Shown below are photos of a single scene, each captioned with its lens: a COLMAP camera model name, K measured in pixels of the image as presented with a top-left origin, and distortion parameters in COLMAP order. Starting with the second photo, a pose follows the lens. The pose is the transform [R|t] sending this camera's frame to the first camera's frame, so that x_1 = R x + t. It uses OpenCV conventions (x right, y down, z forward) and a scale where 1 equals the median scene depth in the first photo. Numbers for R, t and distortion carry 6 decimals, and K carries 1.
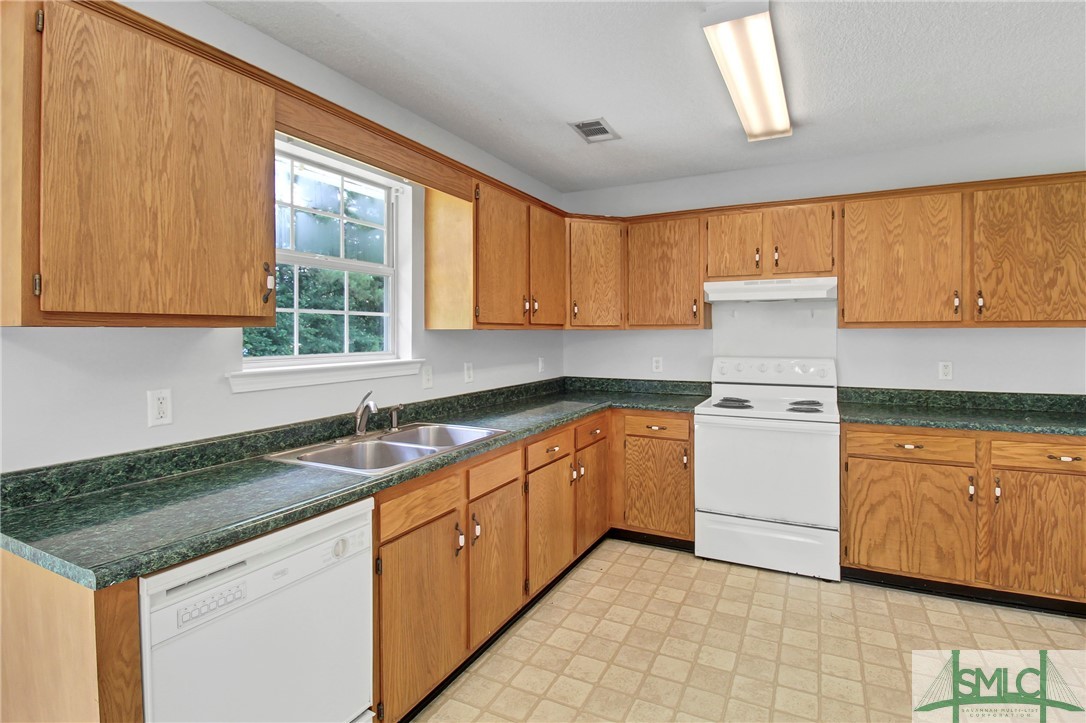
lens RADIAL K [[526.7, 0, 543.4], [0, 526.7, 349.4], [0, 0, 1]] dist [0.000574, -0.014690]
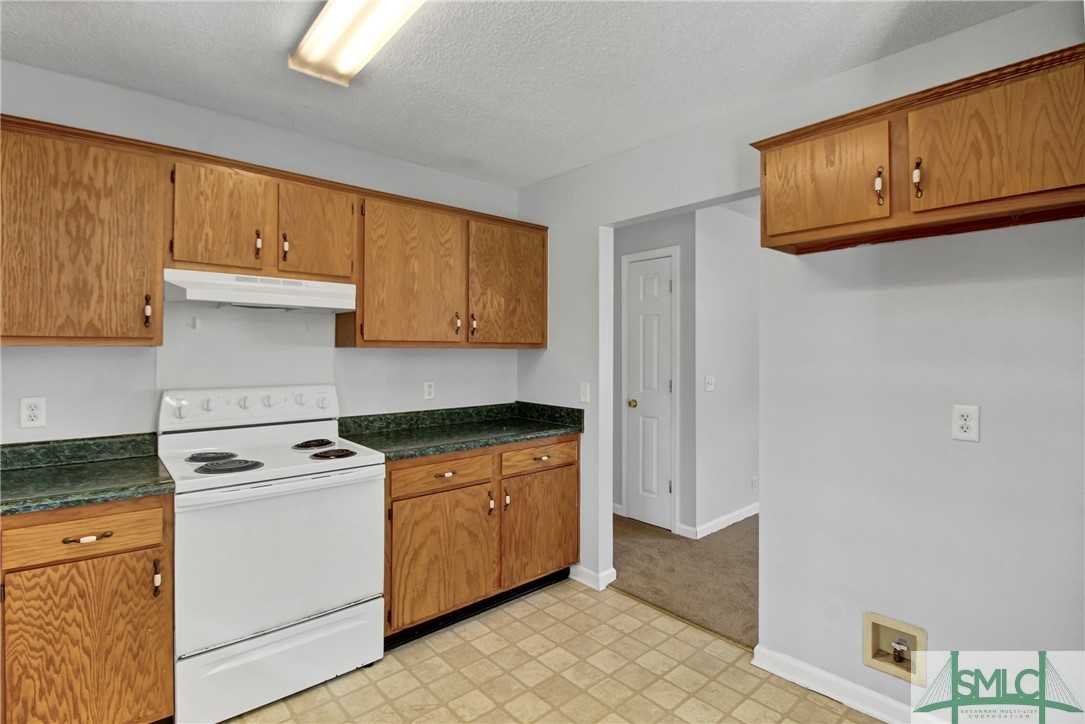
lens RADIAL K [[526.2, 0, 542.9], [0, 526.2, 349.9], [0, 0, 1]] dist [0.000574, -0.014690]
pose [[0.370246, 0.007027, 0.928907, -0.105059], [0.027228, 0.999460, -0.018414, -0.014083], [-0.928535, 0.032109, 0.369855, 0.452672]]
